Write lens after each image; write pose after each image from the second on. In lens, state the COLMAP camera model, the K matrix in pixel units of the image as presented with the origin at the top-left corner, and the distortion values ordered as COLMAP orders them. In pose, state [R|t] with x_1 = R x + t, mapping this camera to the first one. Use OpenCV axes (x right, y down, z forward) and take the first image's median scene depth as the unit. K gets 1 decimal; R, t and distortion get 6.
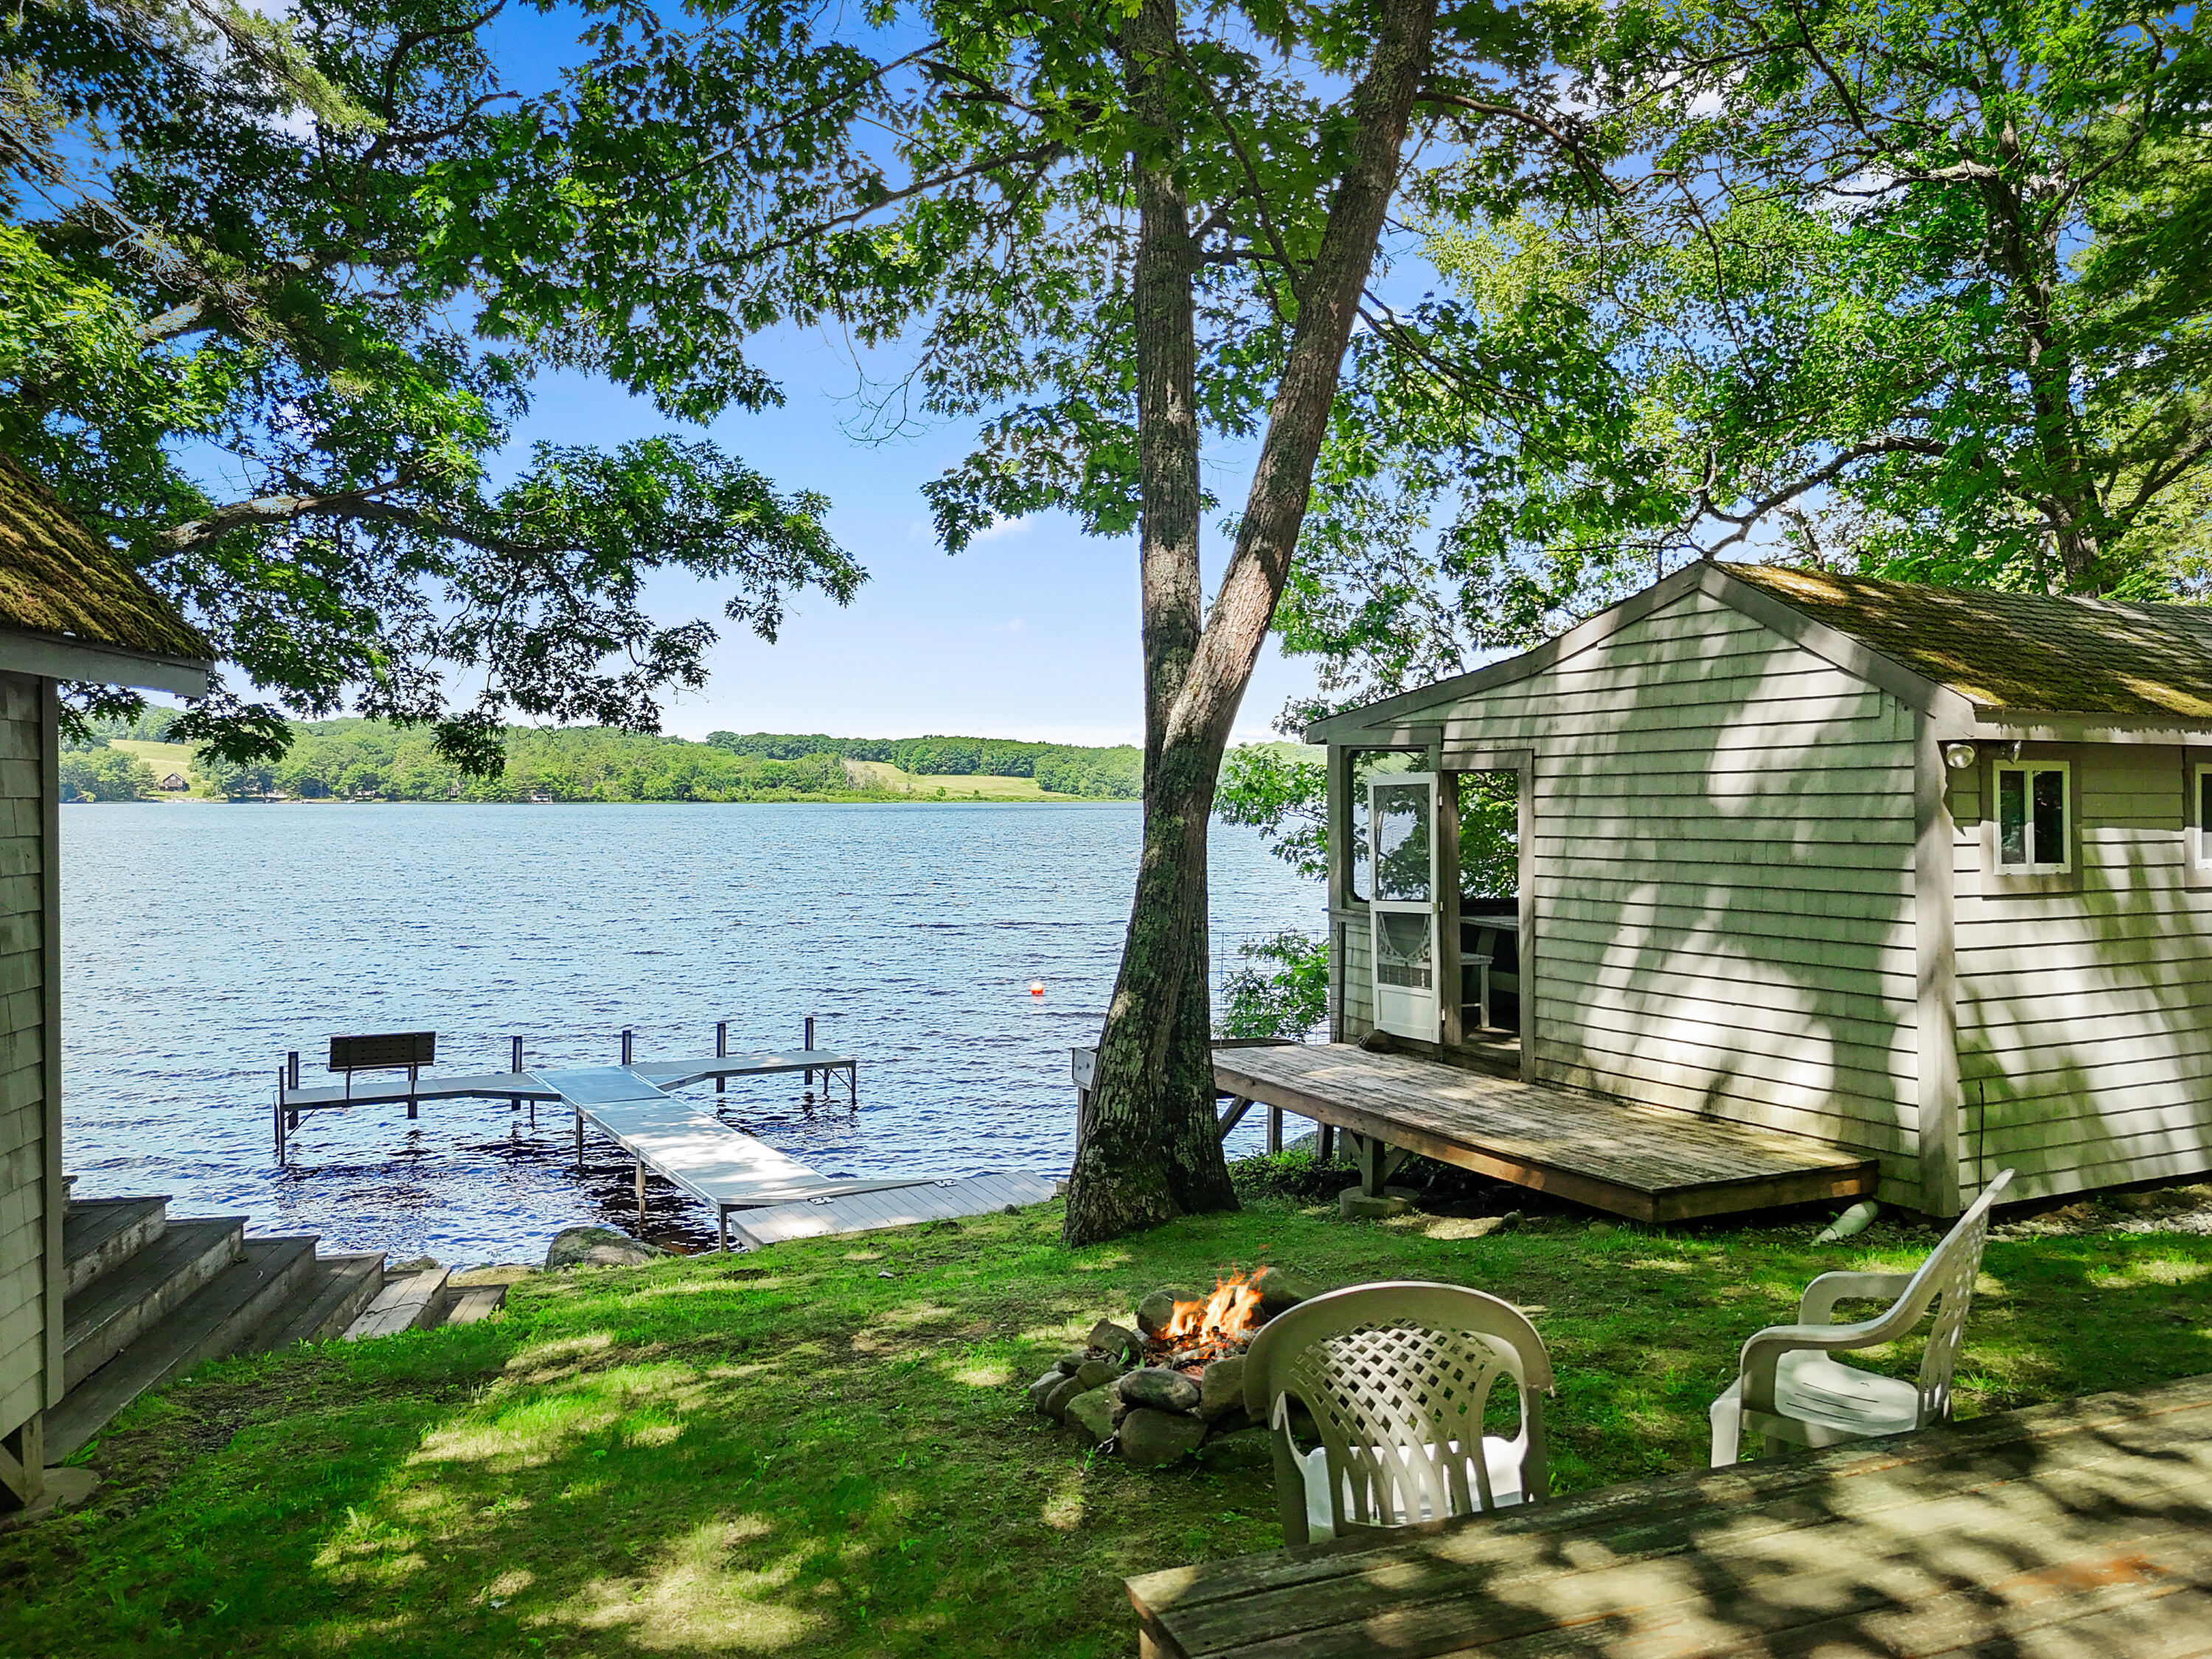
lens RADIAL K [[1600.8, 0, 1103.2], [0, 1600.8, 842.1], [0, 0, 1]] dist [0.065737, -0.057088]
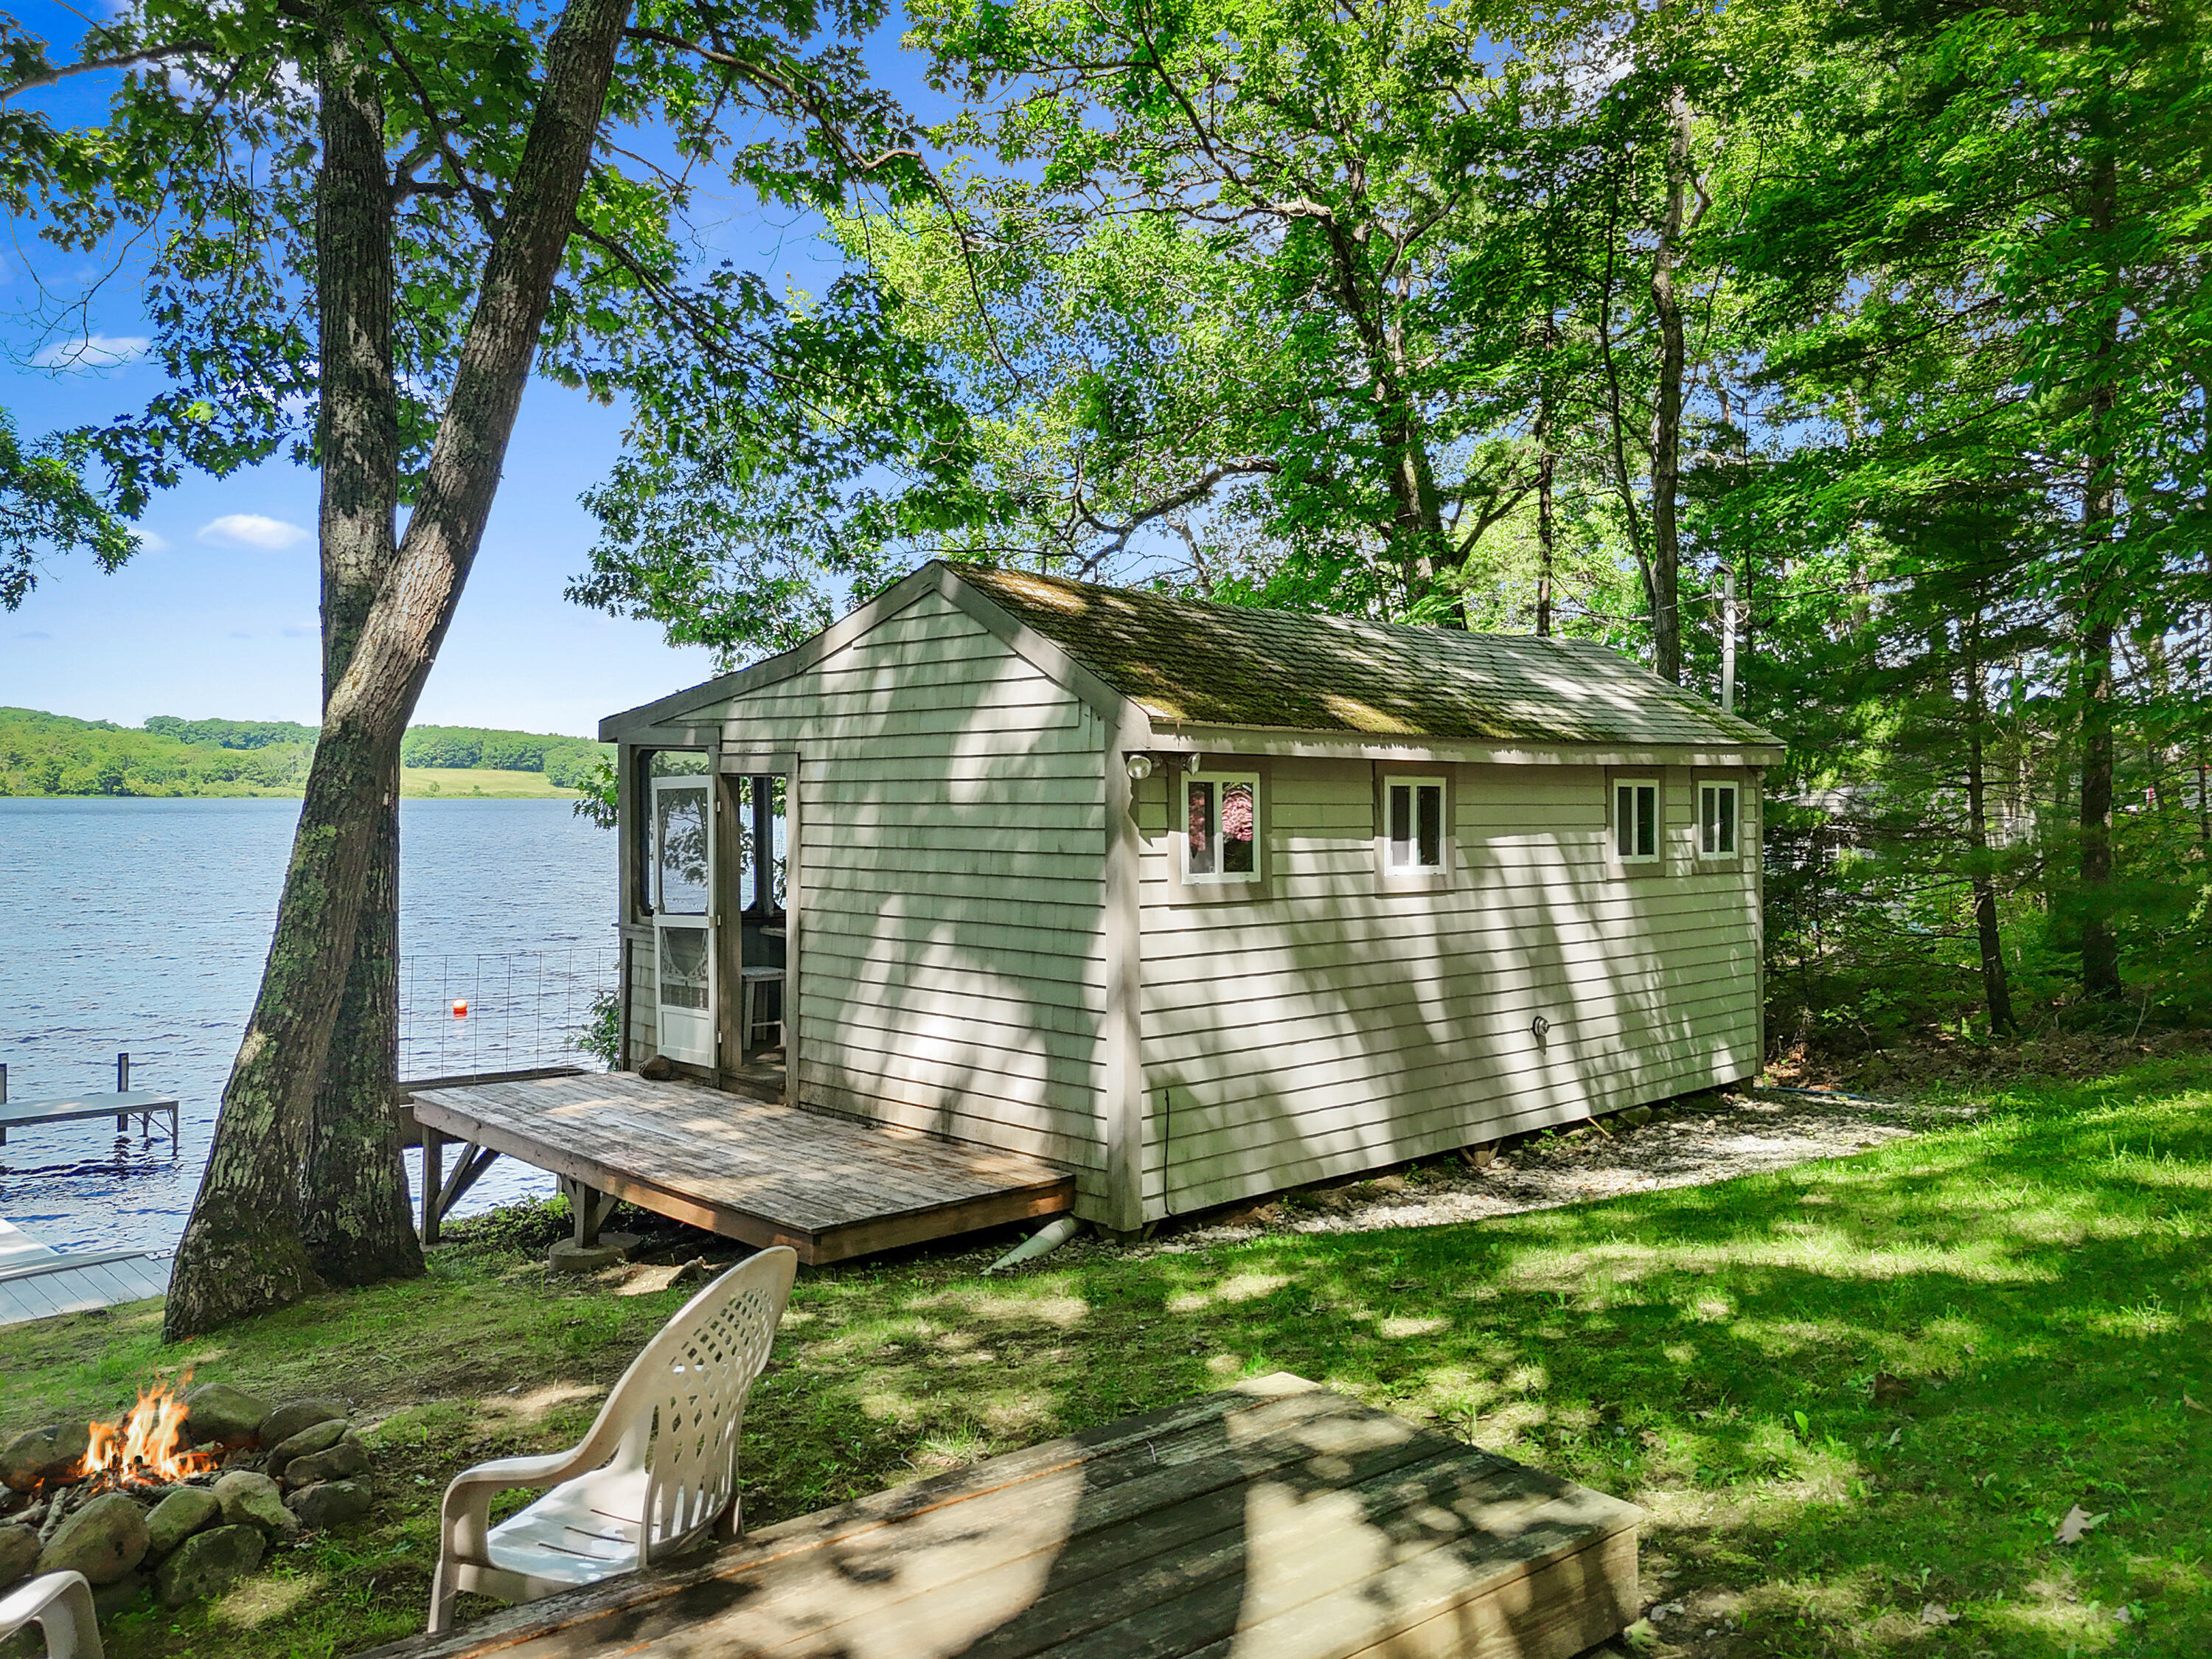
lens RADIAL K [[1624.8, 0, 1106.0], [0, 1624.8, 829.5], [0, 0, 1]] dist [0.098406, -0.151492]
pose [[0.959379, -0.000311, 0.282122, 0.186899], [0.002325, 0.999974, -0.006804, -0.006424], [-0.282112, 0.007184, 0.959354, 0.035998]]
